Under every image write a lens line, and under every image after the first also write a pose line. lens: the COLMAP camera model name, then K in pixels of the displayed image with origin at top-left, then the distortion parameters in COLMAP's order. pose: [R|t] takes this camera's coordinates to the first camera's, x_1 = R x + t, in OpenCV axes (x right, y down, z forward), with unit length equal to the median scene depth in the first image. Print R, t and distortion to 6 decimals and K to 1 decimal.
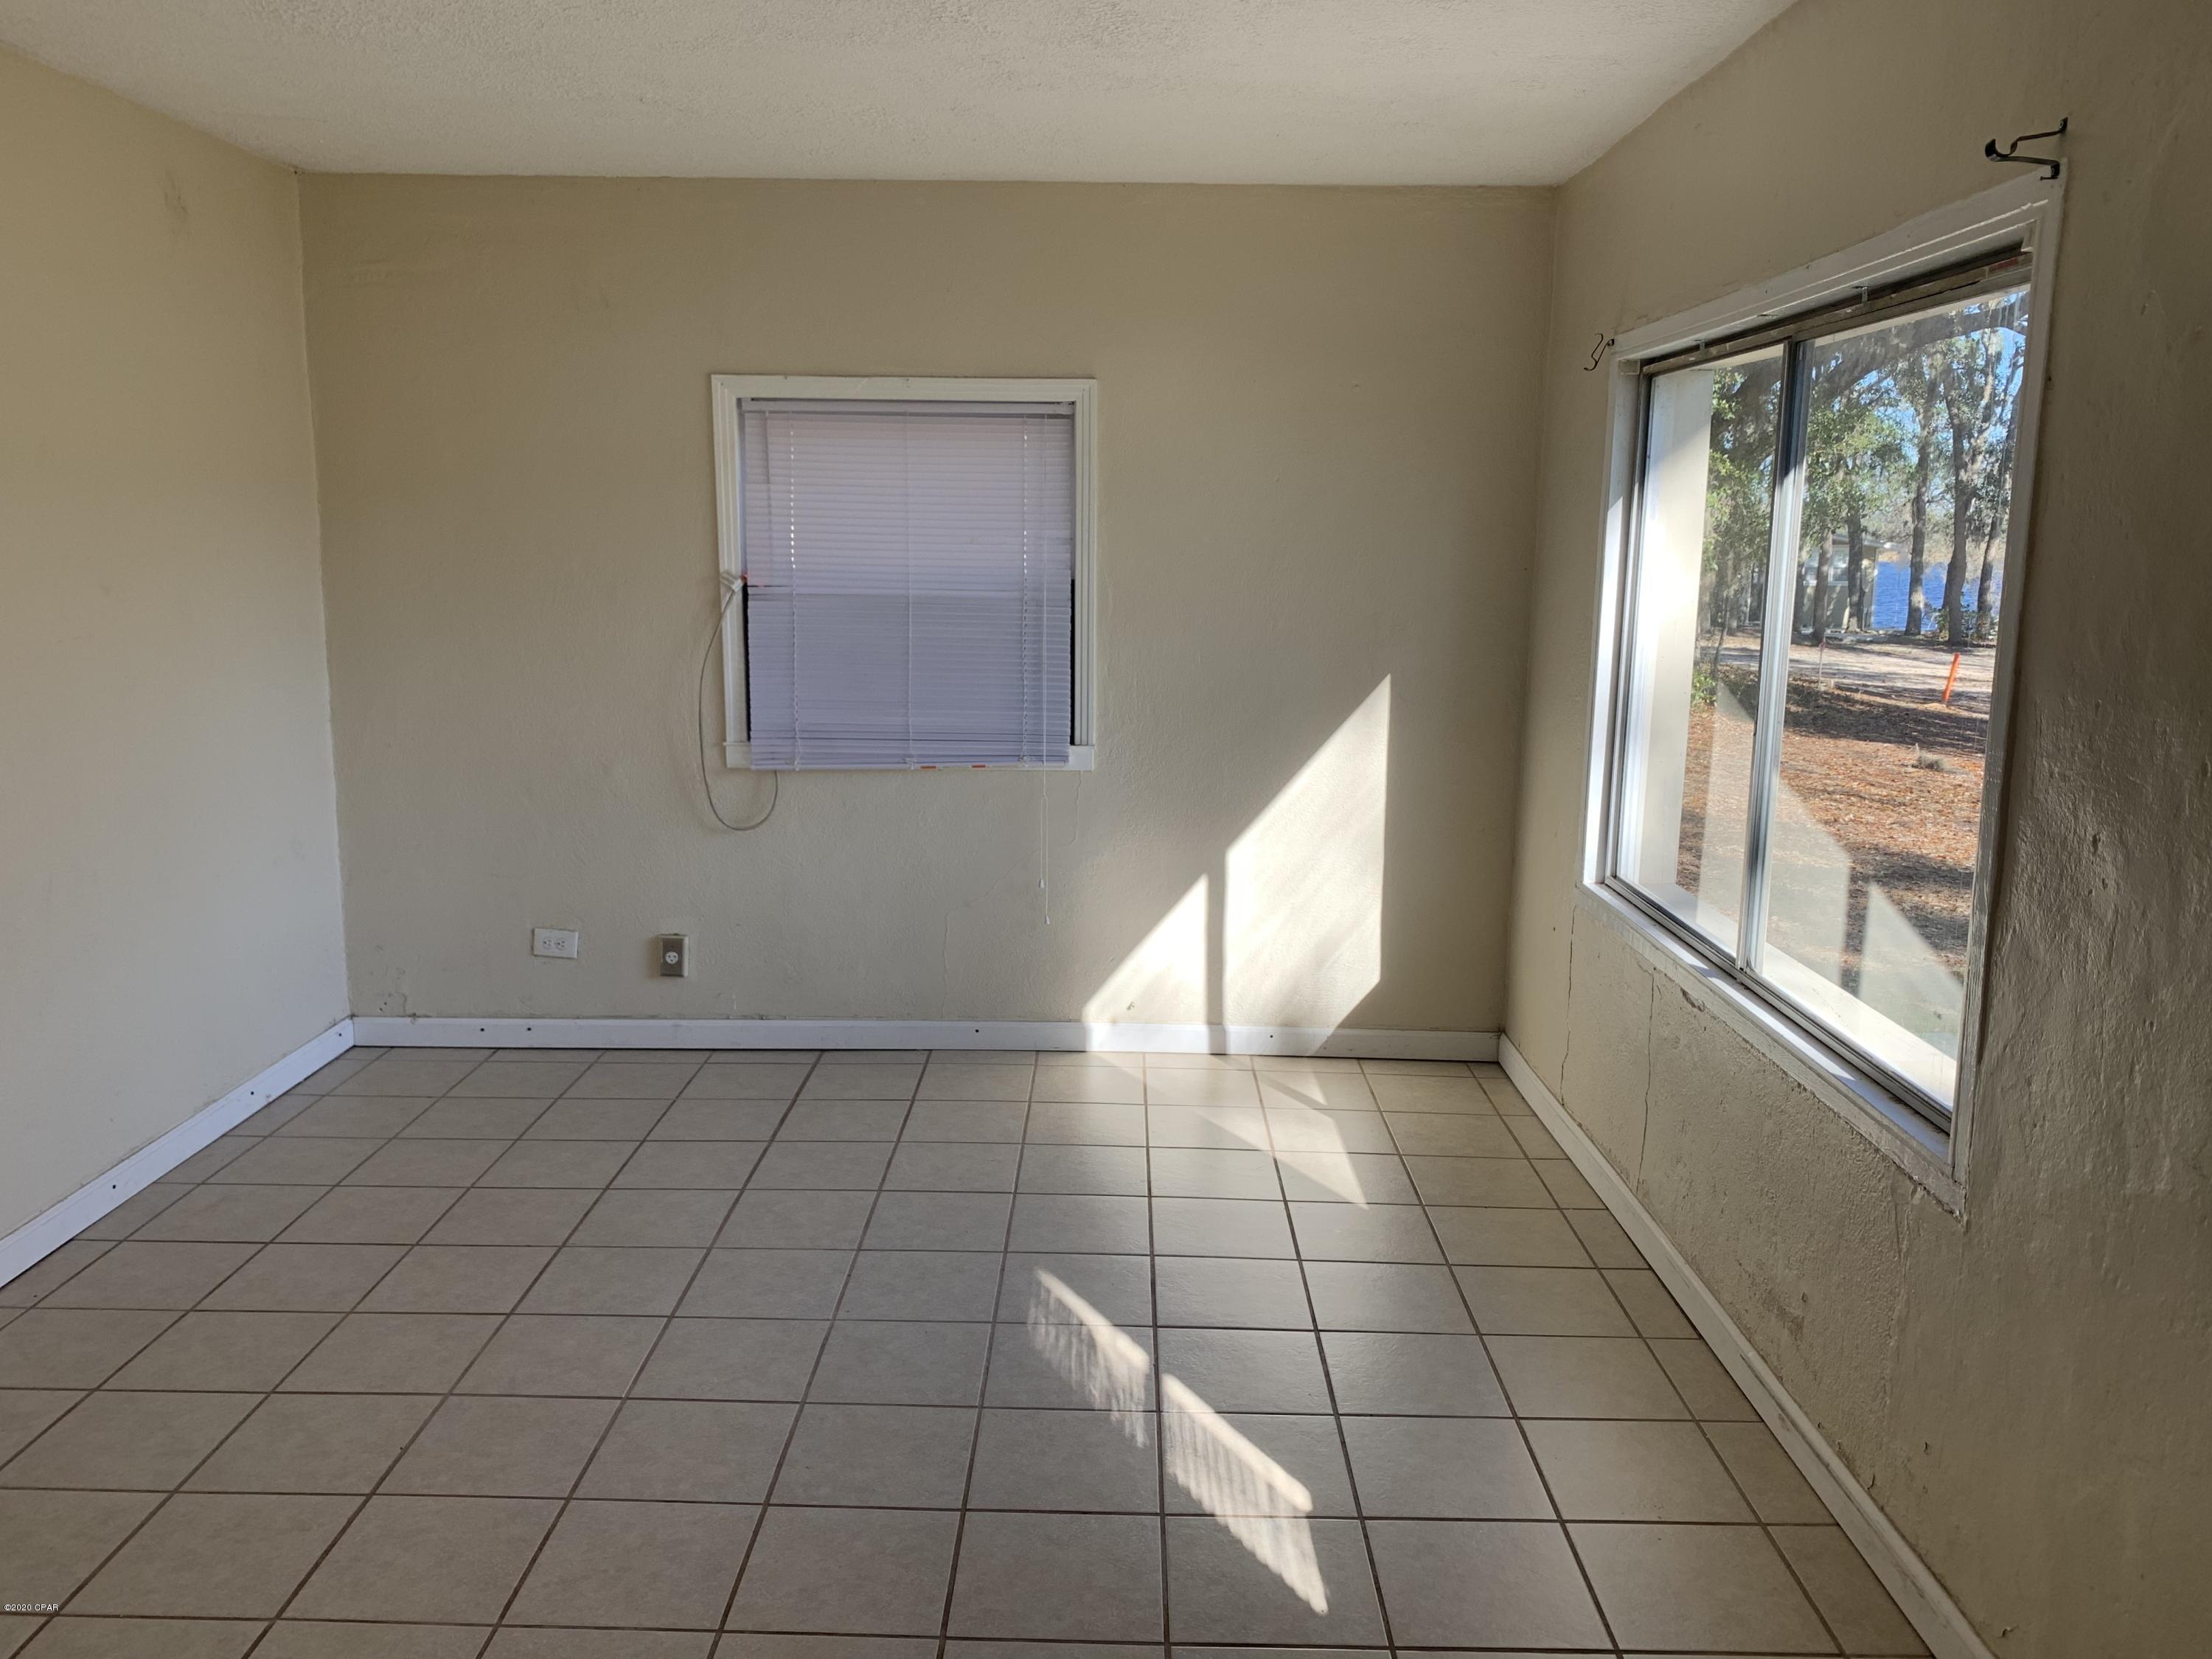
lens RADIAL K [[1714.4, 0, 1106.7], [0, 1714.4, 786.5], [0, 0, 1]] dist [0.054231, -0.061695]
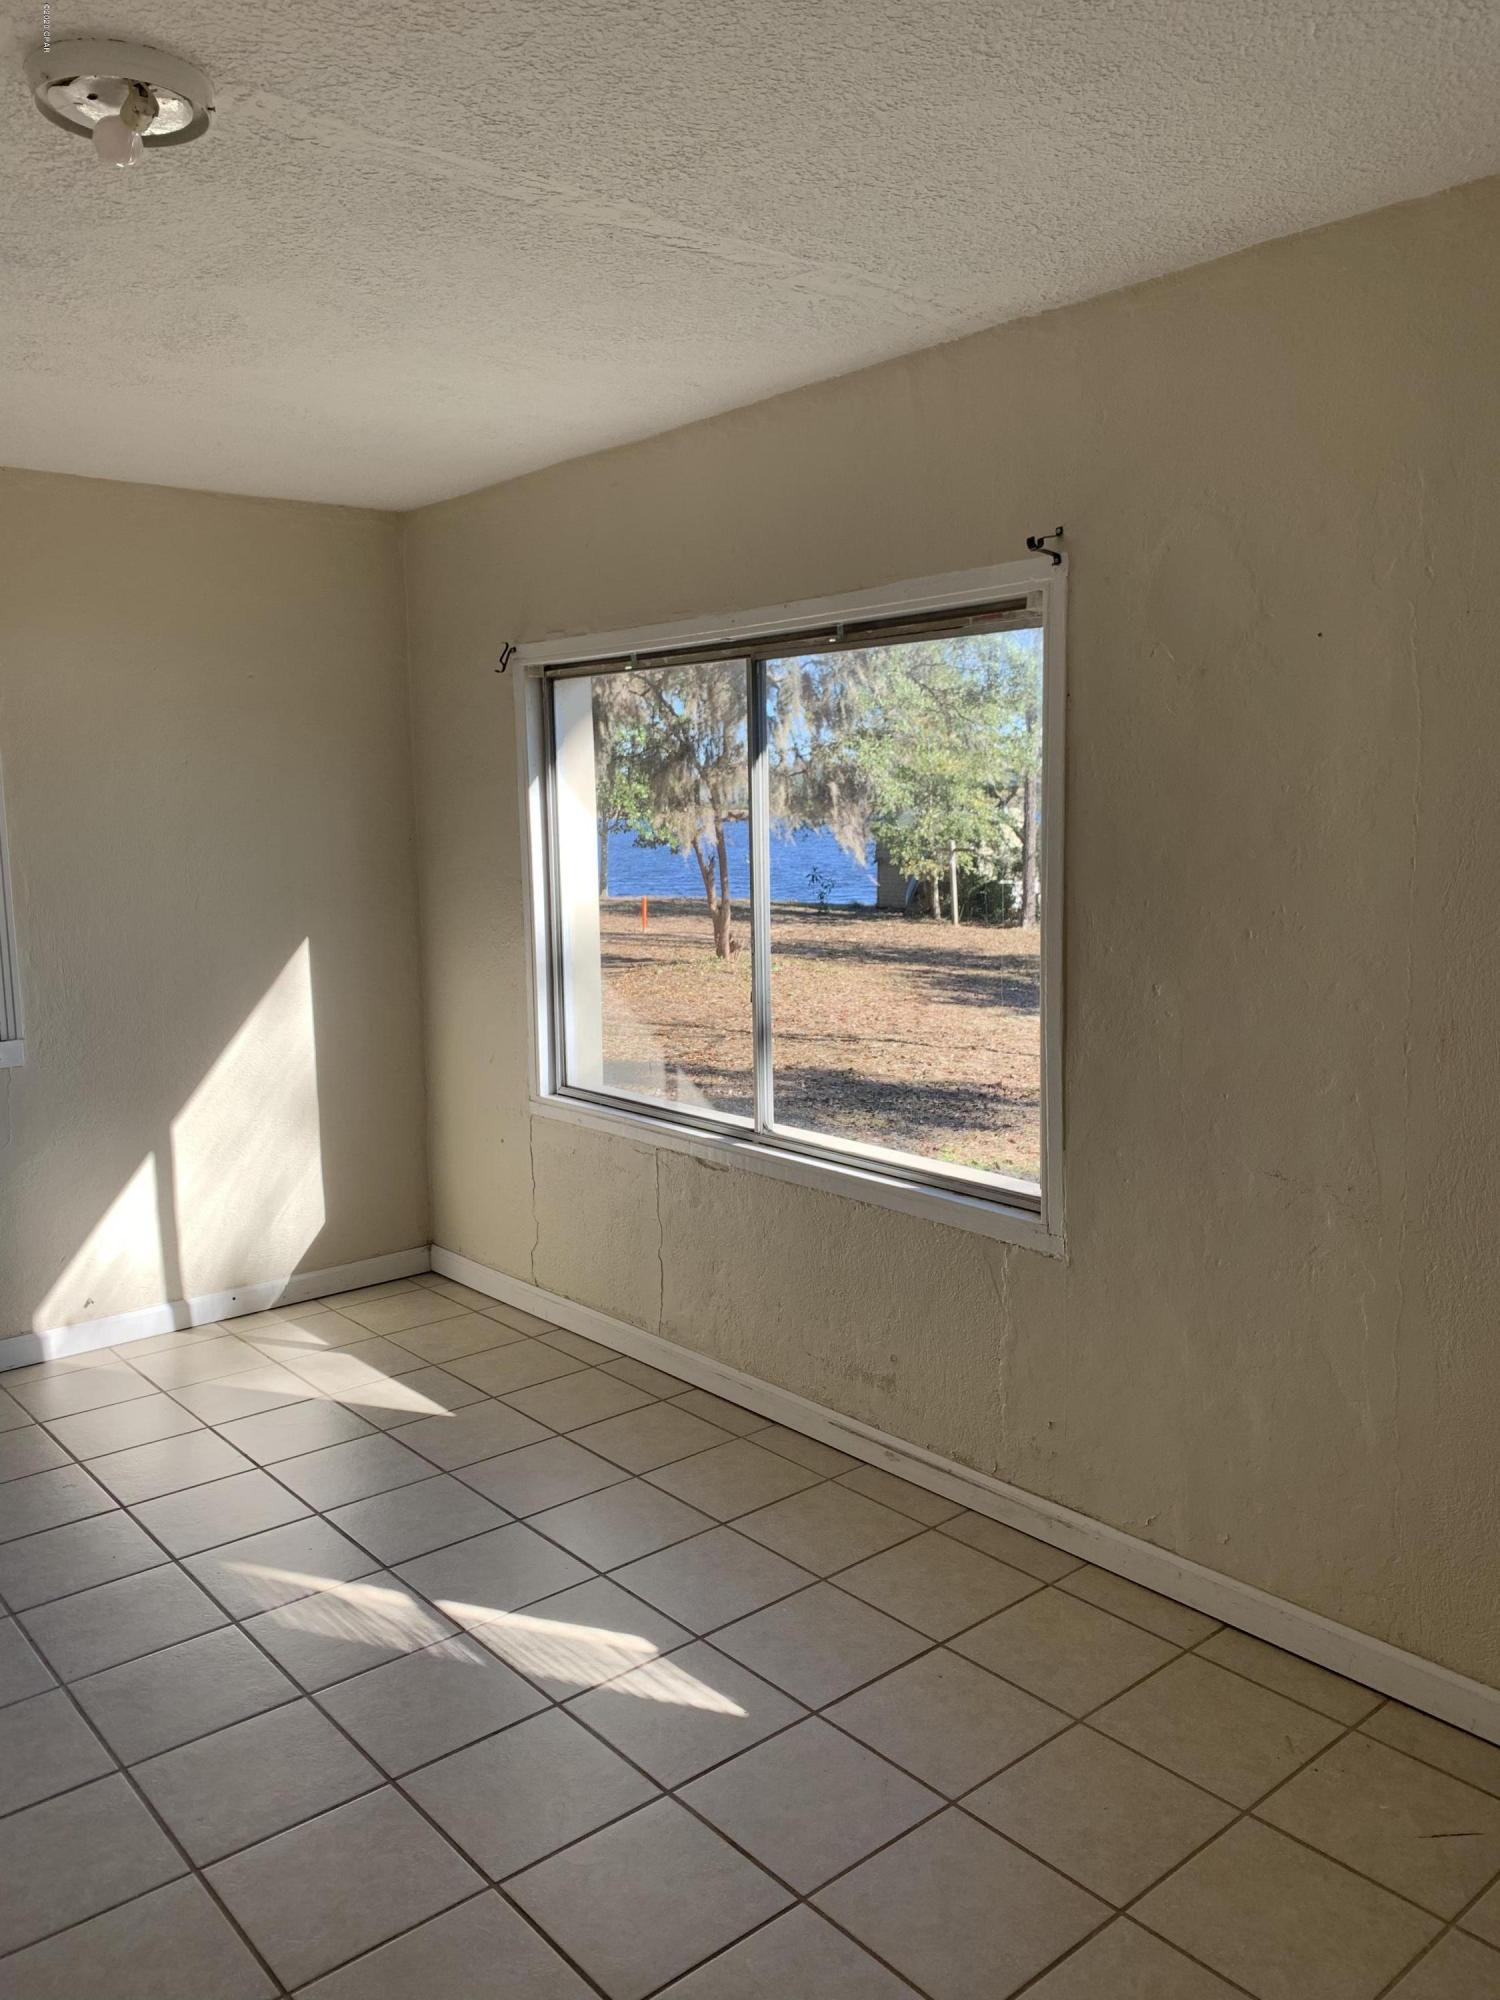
lens RADIAL K [[1550.1, 0, 737.7], [0, 1550.1, 951.7], [0, 0, 1]] dist [0.054231, -0.061695]
pose [[0.758852, -0.095412, 0.644236, -0.293543], [0.128901, 0.991645, -0.004970, -0.020180], [-0.638380, 0.086814, 0.764810, 0.078135]]
